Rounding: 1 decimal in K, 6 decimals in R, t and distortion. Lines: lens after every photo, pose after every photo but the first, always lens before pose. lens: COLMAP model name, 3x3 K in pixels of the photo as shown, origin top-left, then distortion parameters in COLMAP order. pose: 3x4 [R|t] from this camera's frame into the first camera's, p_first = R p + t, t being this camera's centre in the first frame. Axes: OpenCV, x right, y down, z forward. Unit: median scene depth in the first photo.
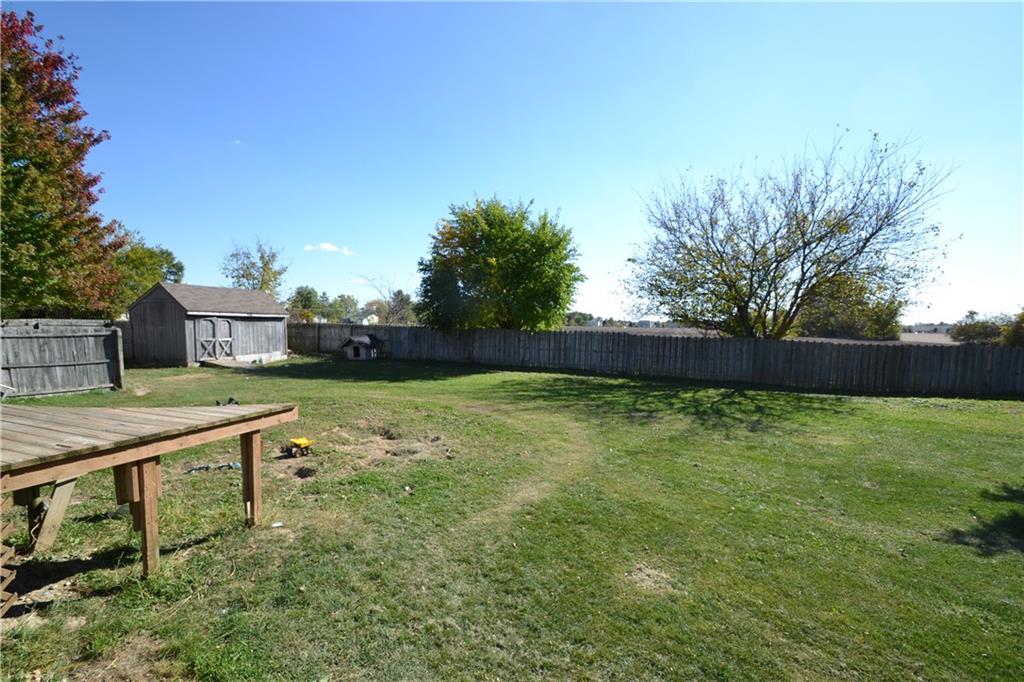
lens RADIAL K [[454.8, 0, 504.4], [0, 454.8, 366.0], [0, 0, 1]] dist [0.011439, -0.014075]
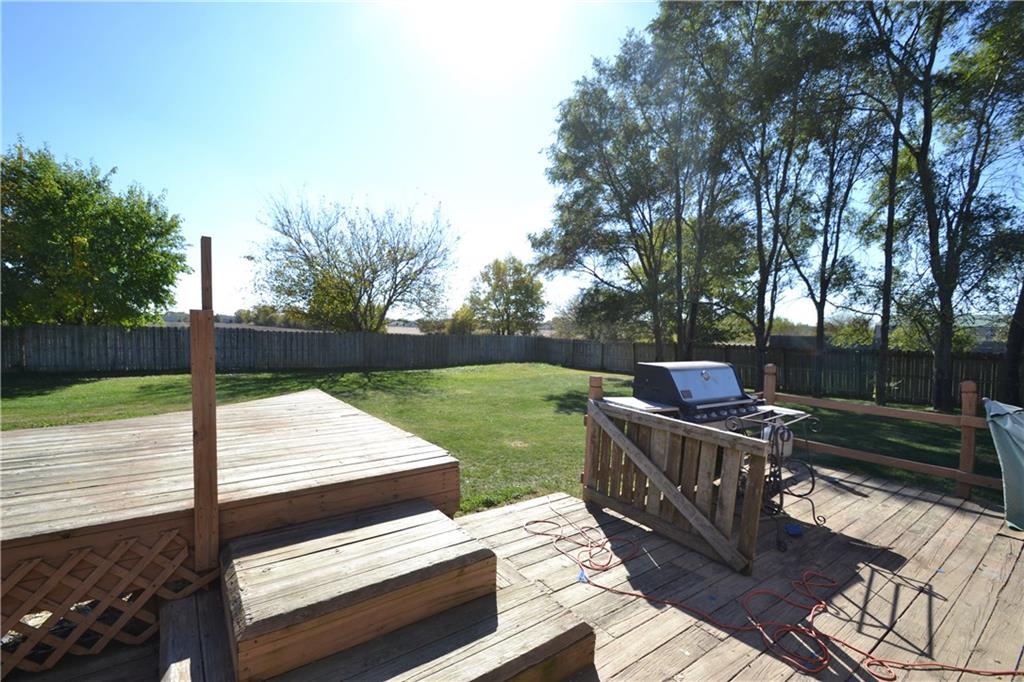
lens RADIAL K [[454.8, 0, 504.4], [0, 454.8, 366.0], [0, 0, 1]] dist [0.011439, -0.014075]
pose [[0.545648, -0.076215, 0.834541, -0.419032], [0.064965, 0.996706, 0.048549, -0.003522], [-0.835493, 0.027725, 0.548802, -0.045232]]
